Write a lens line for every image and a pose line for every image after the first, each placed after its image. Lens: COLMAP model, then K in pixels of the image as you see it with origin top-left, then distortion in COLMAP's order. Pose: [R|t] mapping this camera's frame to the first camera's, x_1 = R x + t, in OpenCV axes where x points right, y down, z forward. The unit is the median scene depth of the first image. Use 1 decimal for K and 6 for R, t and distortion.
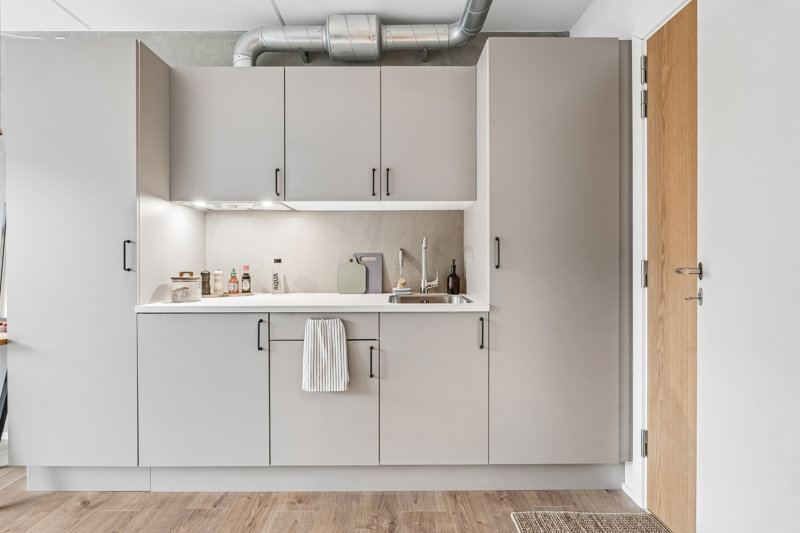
lens RADIAL K [[357.6, 0, 400.0], [0, 357.6, 266.5], [0, 0, 1]] dist [0.000246, -0.000164]
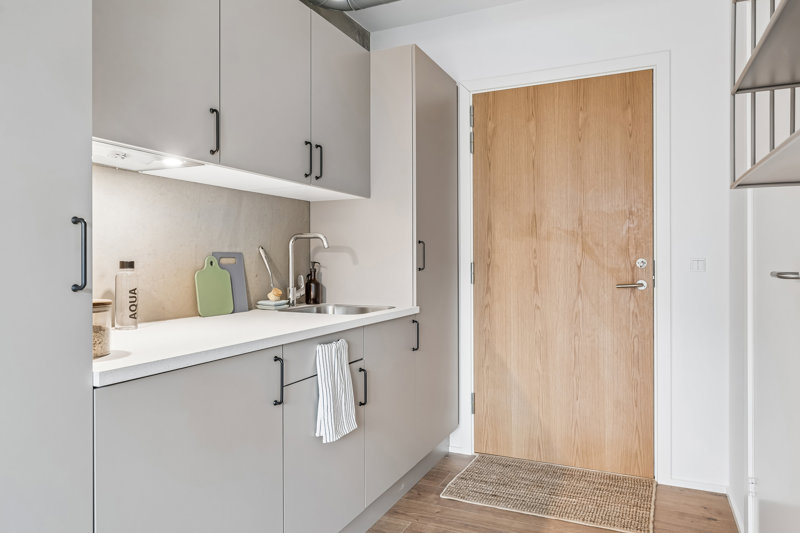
lens RADIAL K [[544.3, 0, 400.0], [0, 544.3, 266.5], [0, 0, 1]] dist [-0.006274, -0.000547]
pose [[0.423453, -0.009557, 0.905868, -1.198289], [0.013747, 0.999897, 0.004123, -0.014718], [-0.905814, 0.010707, 0.423541, 0.393570]]
